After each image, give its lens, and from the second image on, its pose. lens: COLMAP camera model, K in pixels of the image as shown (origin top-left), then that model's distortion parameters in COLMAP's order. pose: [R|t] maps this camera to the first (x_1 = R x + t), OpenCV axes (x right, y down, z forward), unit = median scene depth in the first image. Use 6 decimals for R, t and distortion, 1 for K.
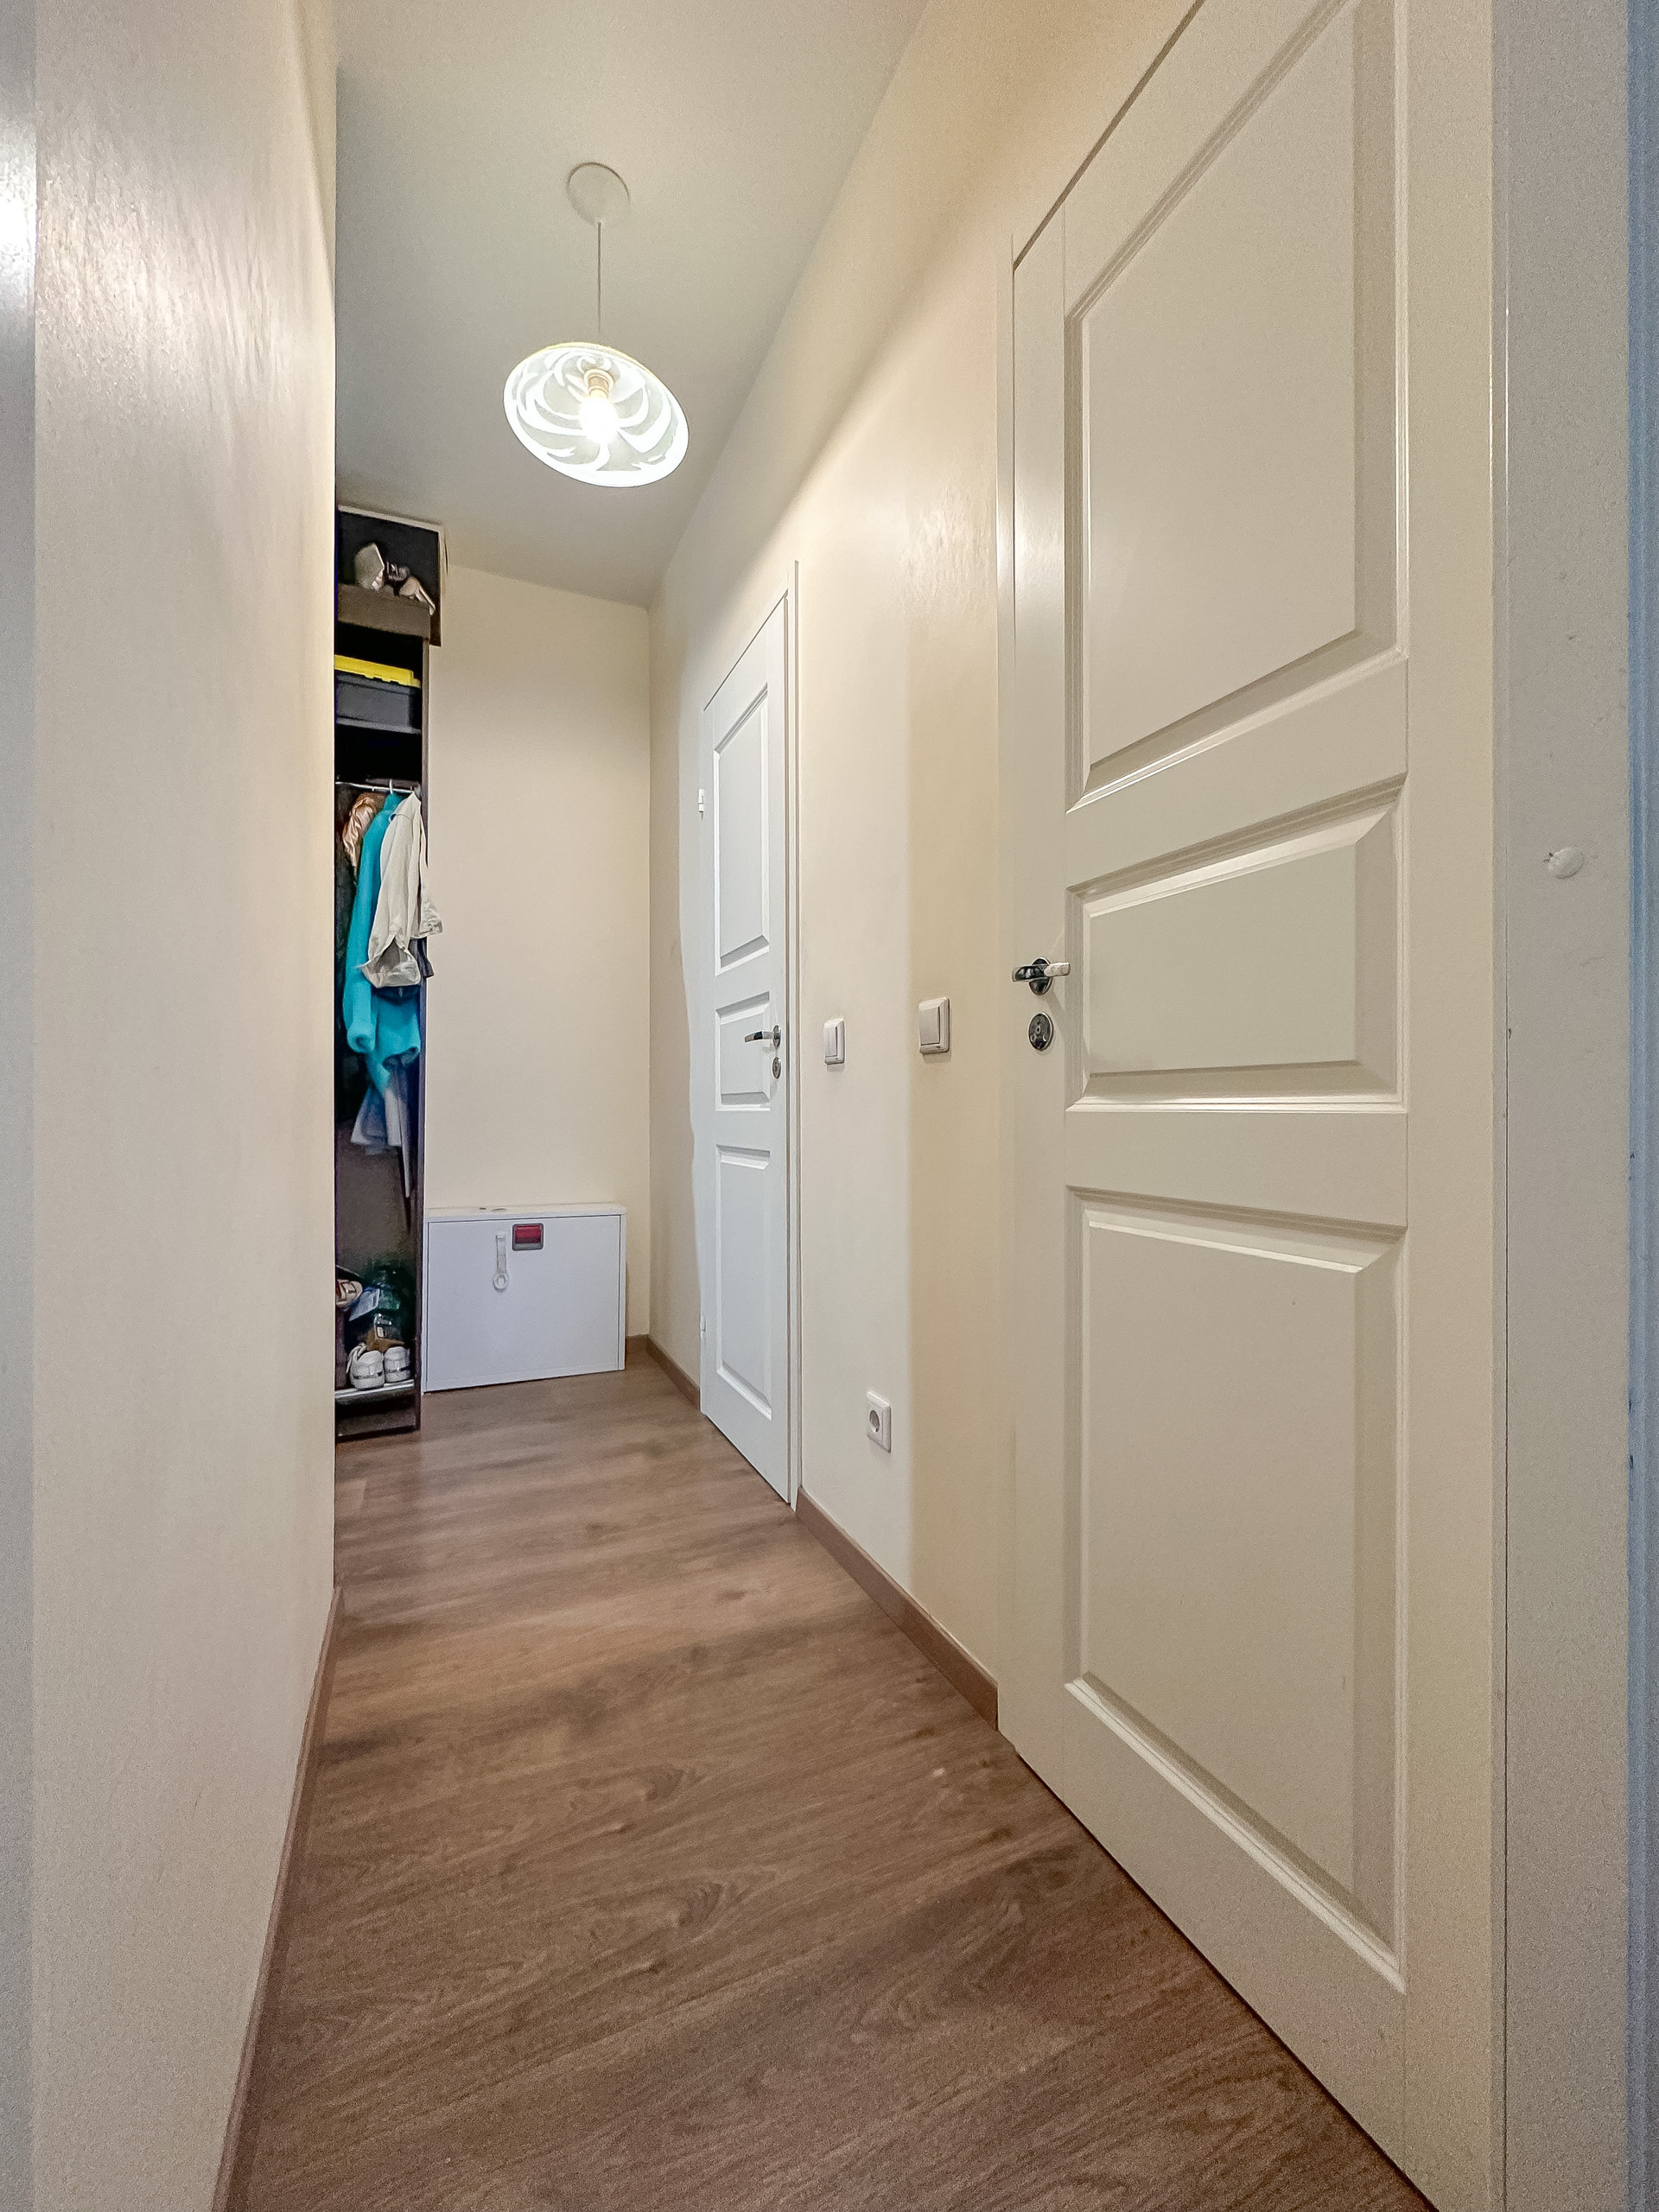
lens RADIAL K [[886.2, 0, 830.3], [0, 886.2, 1108.6], [0, 0, 1]] dist [-0.002245, 0.000191]
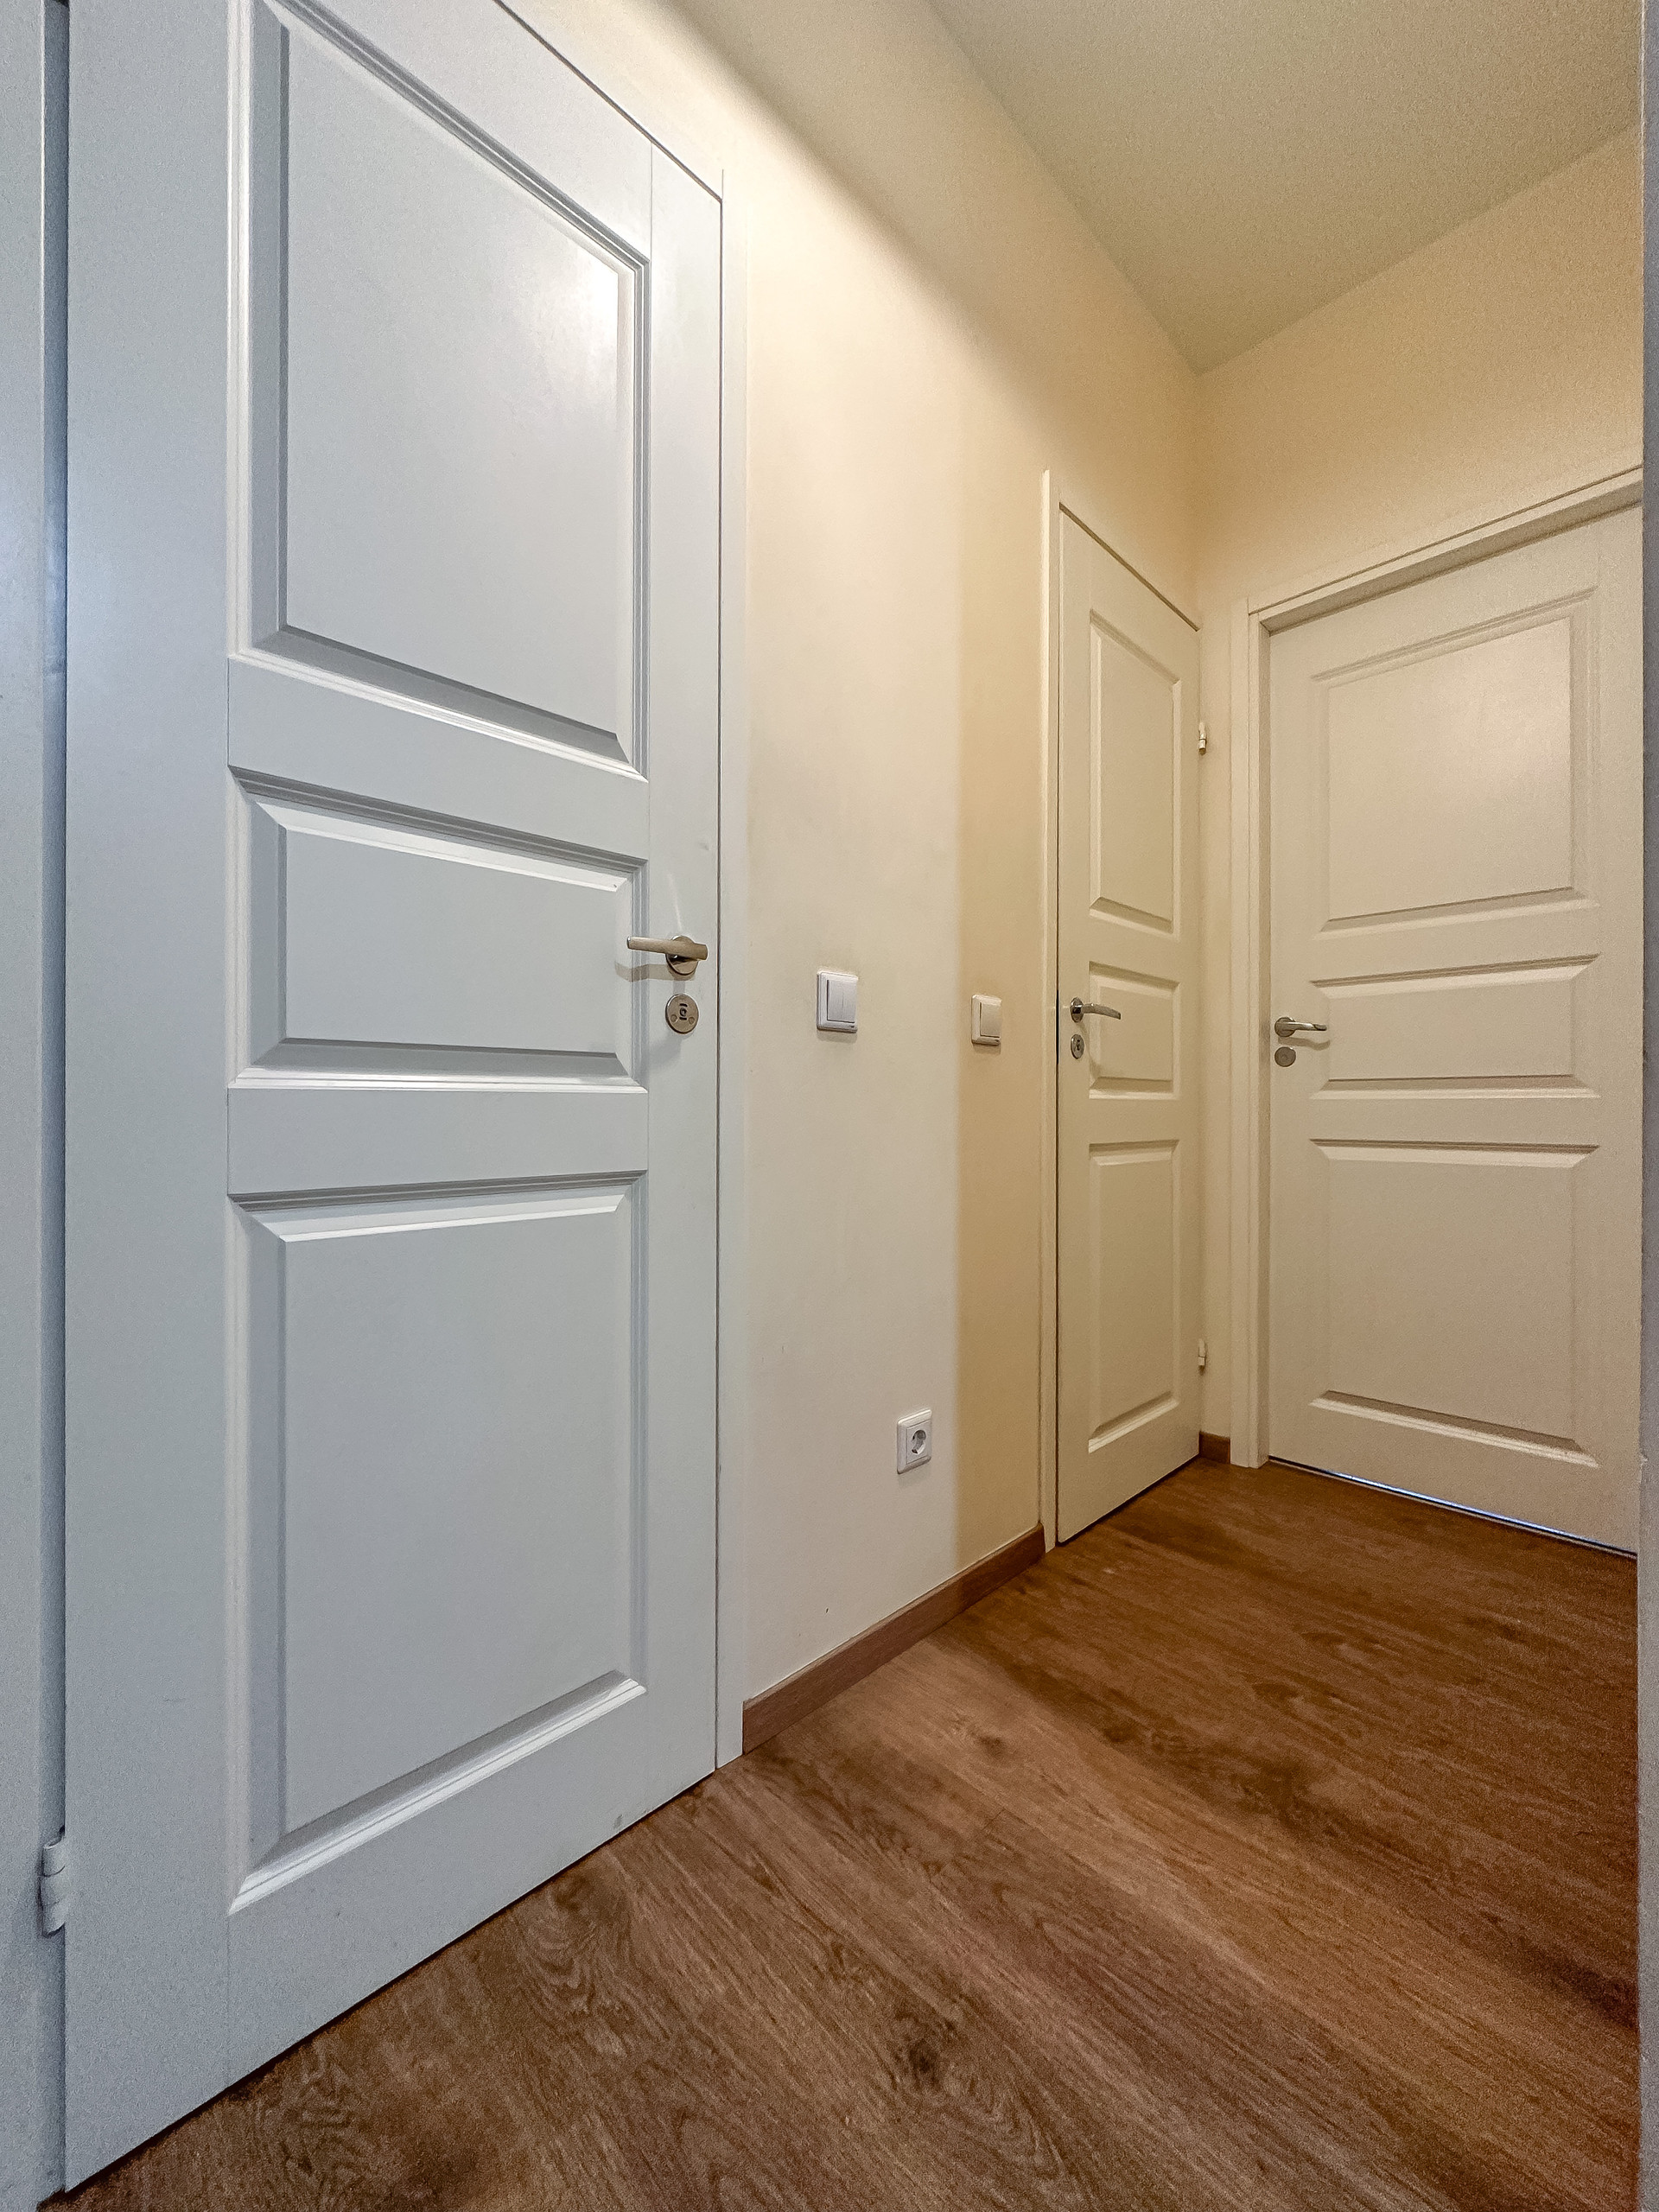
lens RADIAL K [[886.2, 0, 830.3], [0, 886.2, 1108.6], [0, 0, 1]] dist [-0.002245, 0.000191]
pose [[-0.344911, 0.006860, 0.938610, -0.870127], [0.006145, 0.999968, -0.005050, 0.022523], [-0.938615, 0.004026, -0.344943, 1.583479]]
